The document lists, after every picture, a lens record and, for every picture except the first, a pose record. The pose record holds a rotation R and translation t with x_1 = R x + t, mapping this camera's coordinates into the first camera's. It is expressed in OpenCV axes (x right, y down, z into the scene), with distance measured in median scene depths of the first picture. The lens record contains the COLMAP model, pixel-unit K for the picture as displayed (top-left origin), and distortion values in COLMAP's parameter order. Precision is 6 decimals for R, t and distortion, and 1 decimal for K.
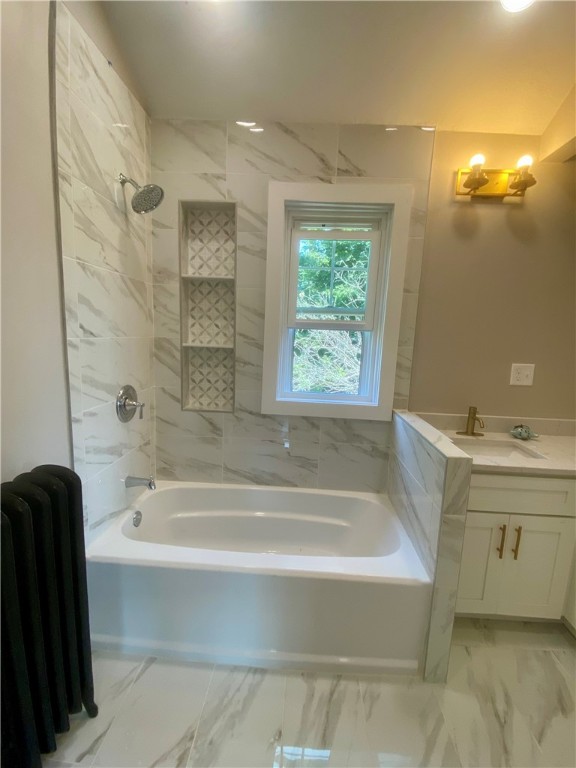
lens RADIAL K [[338.6, 0, 285.4], [0, 338.6, 385.2], [0, 0, 1]] dist [0.020662, -0.020425]
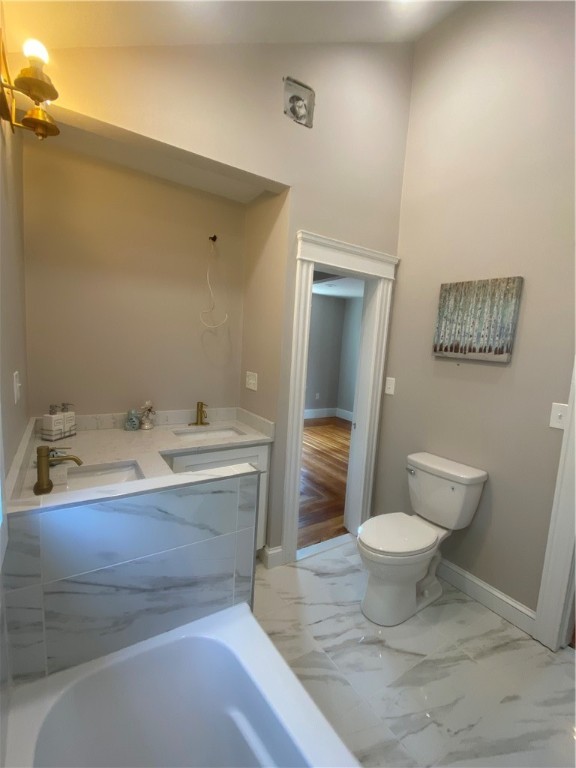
lens RADIAL K [[338.6, 0, 289.5], [0, 338.6, 383.1], [0, 0, 1]] dist [0.020662, -0.020425]
pose [[-0.579732, -0.161876, 0.798565, -0.242850], [0.043347, 0.972552, 0.228613, -0.190517], [-0.813653, 0.167150, -0.556803, 0.975881]]
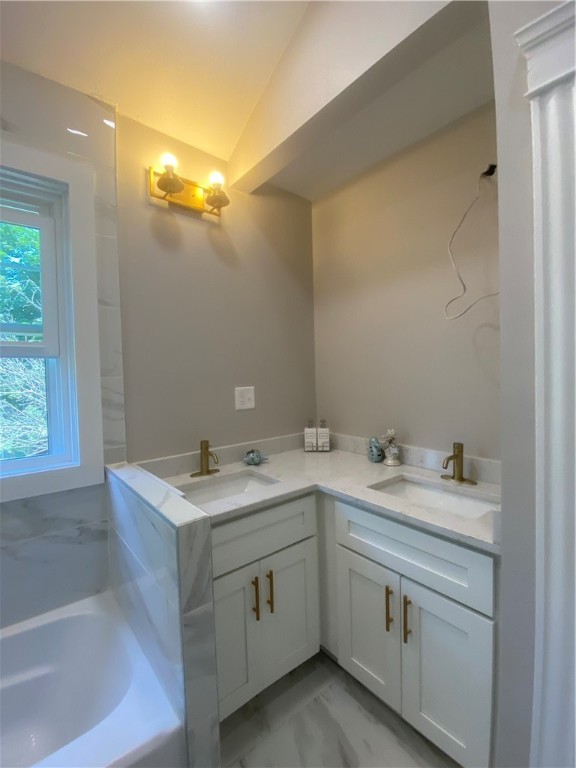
lens RADIAL K [[338.6, 0, 282.1], [0, 338.6, 384.7], [0, 0, 1]] dist [0.020662, -0.020425]
pose [[0.738682, -0.076598, 0.669688, 0.136688], [0.153303, 0.986577, -0.056254, 0.002577], [-0.656390, 0.144219, 0.740509, 0.221313]]
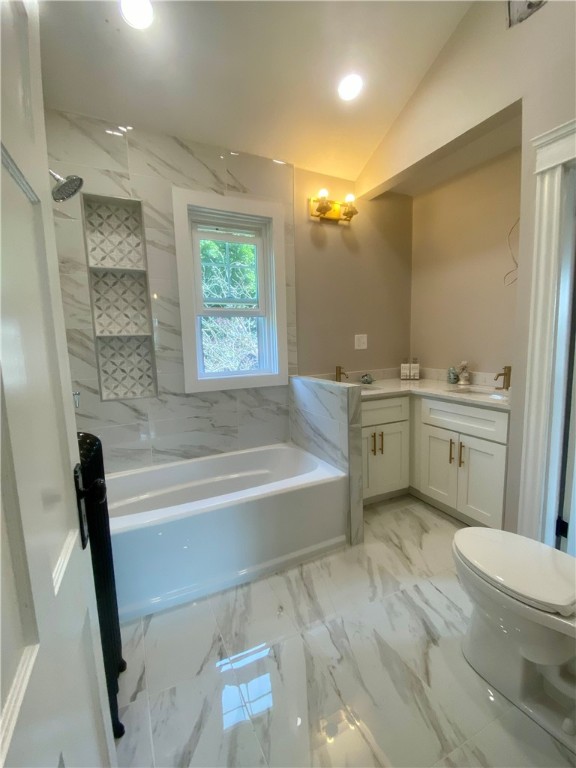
lens RADIAL K [[338.6, 0, 282.9], [0, 338.6, 384.4], [0, 0, 1]] dist [0.020662, -0.020425]
pose [[0.876066, -0.124467, 0.465850, -0.333478], [0.133780, 0.990923, 0.013175, 0.092983], [-0.463262, 0.050780, 0.884766, -0.147381]]
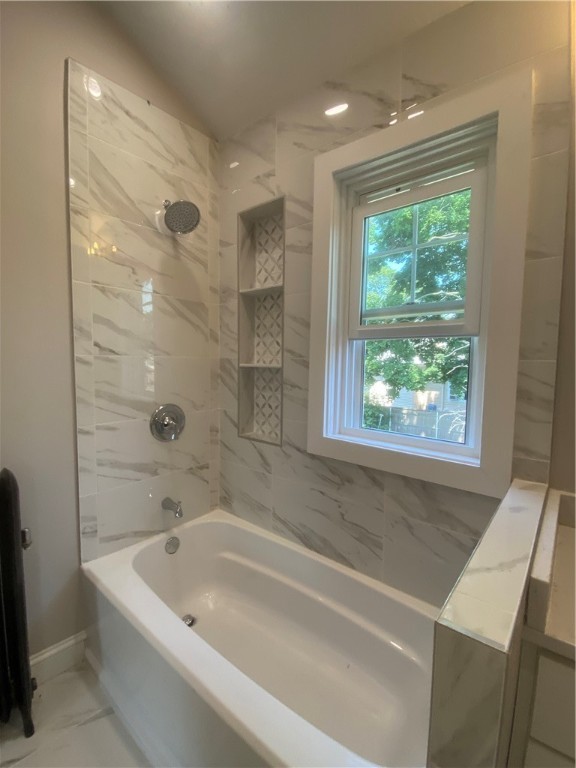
lens RADIAL K [[338.6, 0, 283.7], [0, 338.6, 384.5], [0, 0, 1]] dist [0.020662, -0.020425]
pose [[0.797716, 0.015369, -0.602837, 0.378122], [-0.073215, 0.994748, -0.071523, -0.010110], [0.598572, 0.101191, 0.794652, 0.377685]]
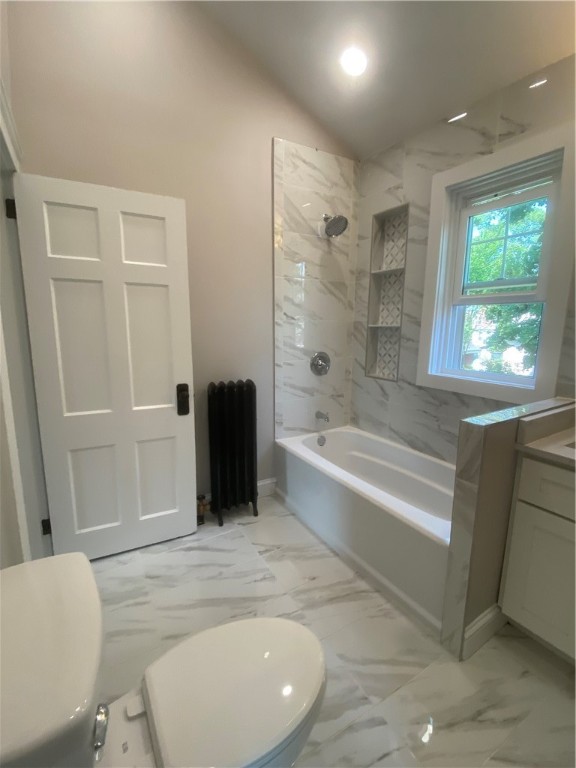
lens RADIAL K [[338.6, 0, 284.6], [0, 338.6, 384.8], [0, 0, 1]] dist [0.020662, -0.020425]
pose [[0.562965, 0.110454, -0.819067, 0.667052], [-0.106294, 0.992475, 0.060780, 0.068502], [0.819617, 0.052845, 0.570470, -0.003152]]
